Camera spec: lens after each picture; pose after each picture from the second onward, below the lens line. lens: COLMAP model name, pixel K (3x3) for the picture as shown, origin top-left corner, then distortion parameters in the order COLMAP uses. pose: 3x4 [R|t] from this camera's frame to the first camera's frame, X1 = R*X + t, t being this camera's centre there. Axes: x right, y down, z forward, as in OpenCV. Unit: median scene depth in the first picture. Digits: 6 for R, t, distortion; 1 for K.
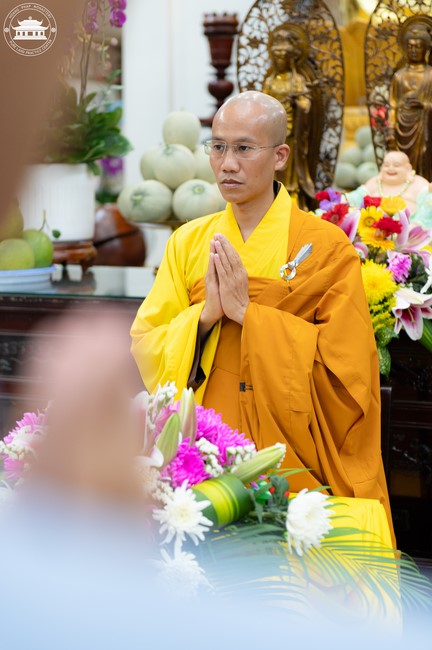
lens RADIAL K [[1320.6, 0, 216.4], [0, 1320.6, 326.0], [0, 0, 1]] dist [-0.077161, 0.000000]
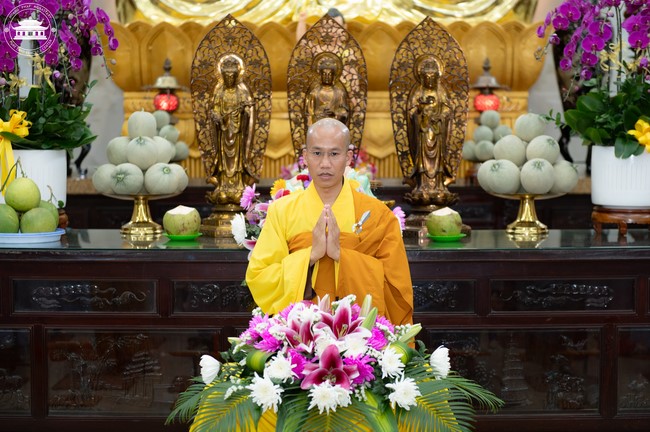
lens RADIAL K [[1320.6, 0, 327.2], [0, 1320.6, 215.6], [0, 0, 1]] dist [-0.077161, 0.000000]
pose [[0.915755, -0.015375, 0.401442, -0.523273], [0.035112, 0.998507, -0.041855, 0.008935], [-0.400199, 0.052424, 0.914928, -0.404666]]
